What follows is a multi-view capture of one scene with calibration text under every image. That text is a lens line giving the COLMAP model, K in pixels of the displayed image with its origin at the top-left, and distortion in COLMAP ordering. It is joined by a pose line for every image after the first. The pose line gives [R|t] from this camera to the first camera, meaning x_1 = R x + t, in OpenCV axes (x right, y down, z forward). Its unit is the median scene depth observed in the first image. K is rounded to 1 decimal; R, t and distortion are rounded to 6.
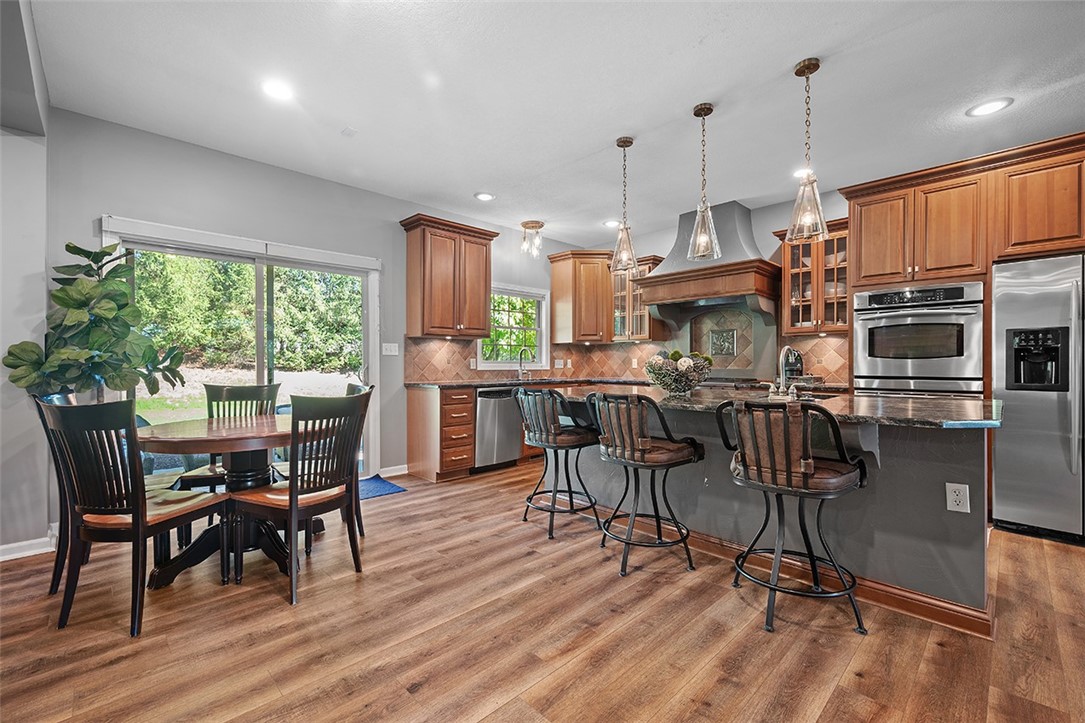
lens RADIAL K [[465.8, 0, 538.3], [0, 465.8, 364.0], [0, 0, 1]] dist [0.000202, 0.000419]
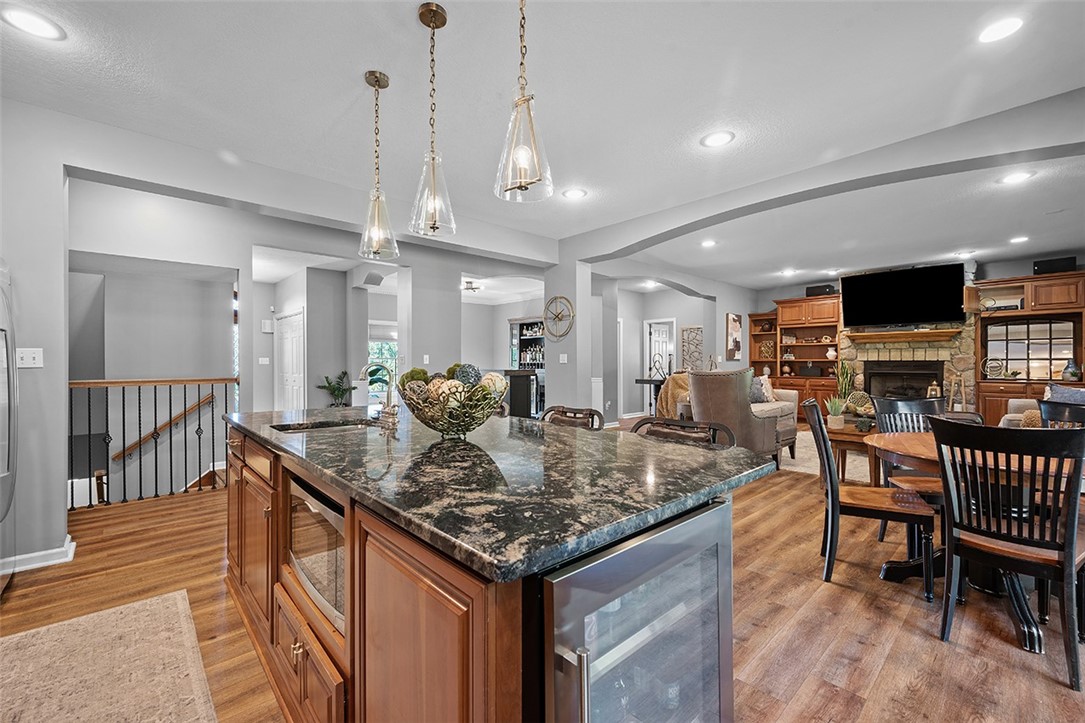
lens RADIAL K [[465.8, 0, 533.7], [0, 465.8, 365.1], [0, 0, 1]] dist [0.000202, 0.000419]
pose [[-0.999369, 0.003745, 0.035333, 0.142442], [0.004080, 0.999947, 0.009402, -0.027384], [-0.035296, 0.009540, -0.999331, 1.301253]]
